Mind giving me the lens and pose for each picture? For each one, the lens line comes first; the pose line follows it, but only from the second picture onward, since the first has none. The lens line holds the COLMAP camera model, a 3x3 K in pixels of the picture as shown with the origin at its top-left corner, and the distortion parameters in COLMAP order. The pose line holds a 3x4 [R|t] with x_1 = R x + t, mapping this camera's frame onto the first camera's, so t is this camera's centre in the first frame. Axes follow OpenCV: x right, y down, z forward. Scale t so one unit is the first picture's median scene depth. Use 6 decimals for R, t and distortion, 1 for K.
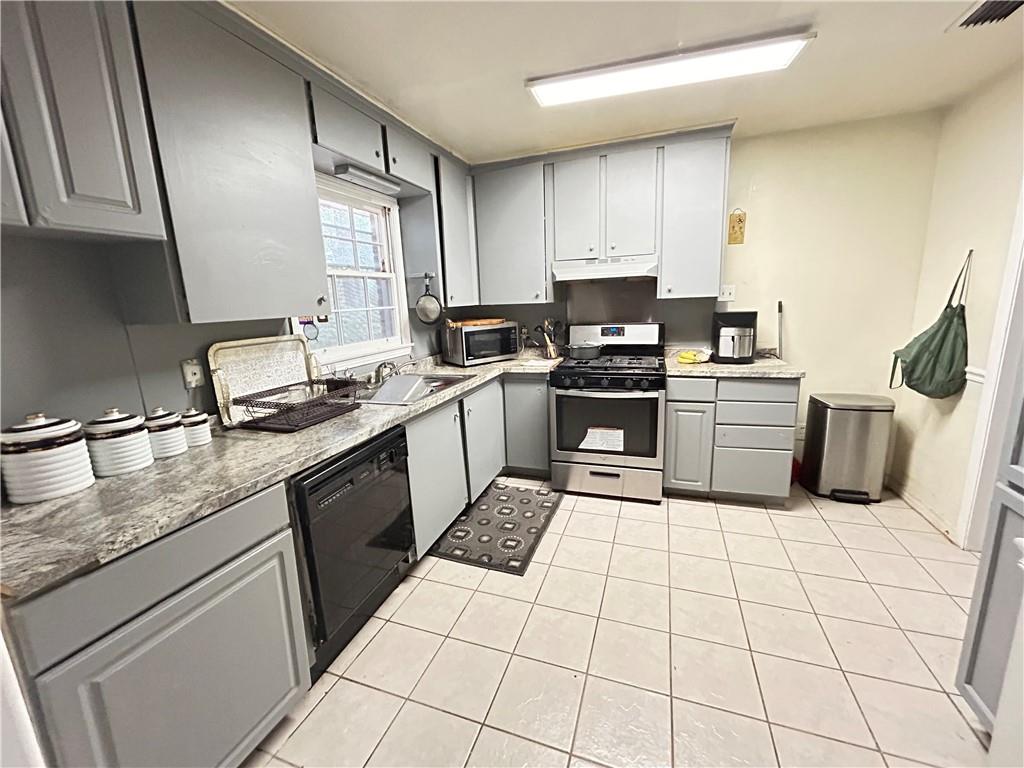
lens RADIAL K [[415.2, 0, 513.2], [0, 415.2, 383.9], [0, 0, 1]] dist [0.002542, 0.001364]
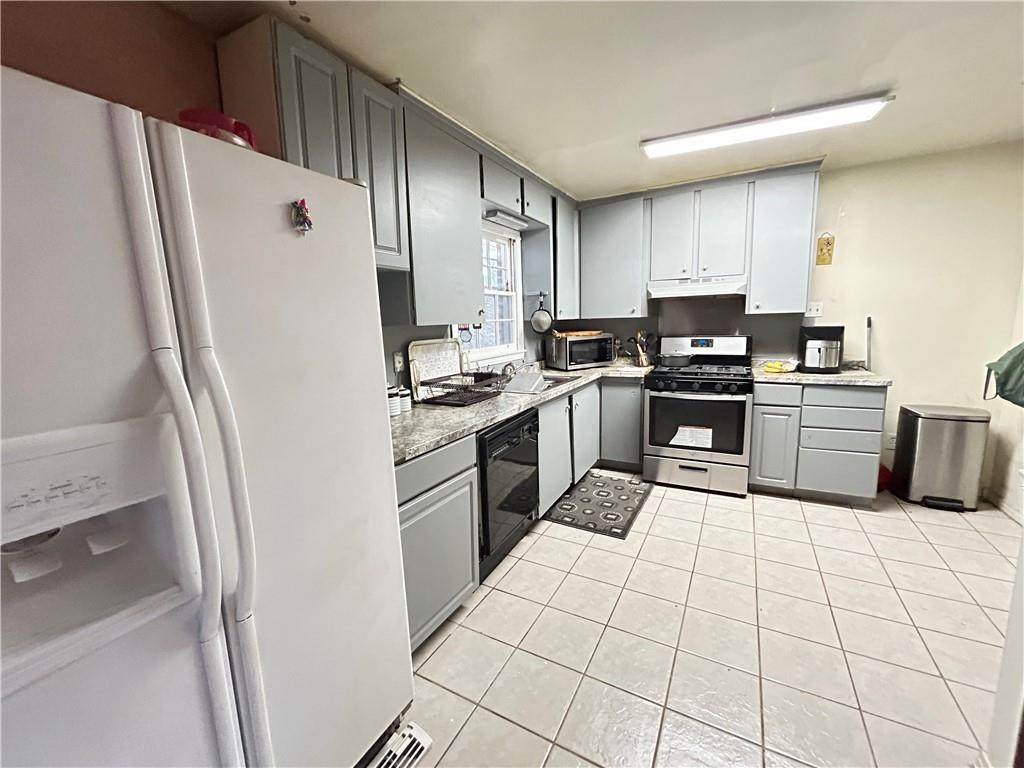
lens RADIAL K [[415.2, 0, 515.6], [0, 415.2, 383.7], [0, 0, 1]] dist [0.002542, 0.001364]
pose [[0.987493, 0.032506, -0.154273, -0.095528], [-0.038916, 0.998492, -0.038711, 0.055426], [0.152783, 0.044230, 0.987270, -0.211837]]
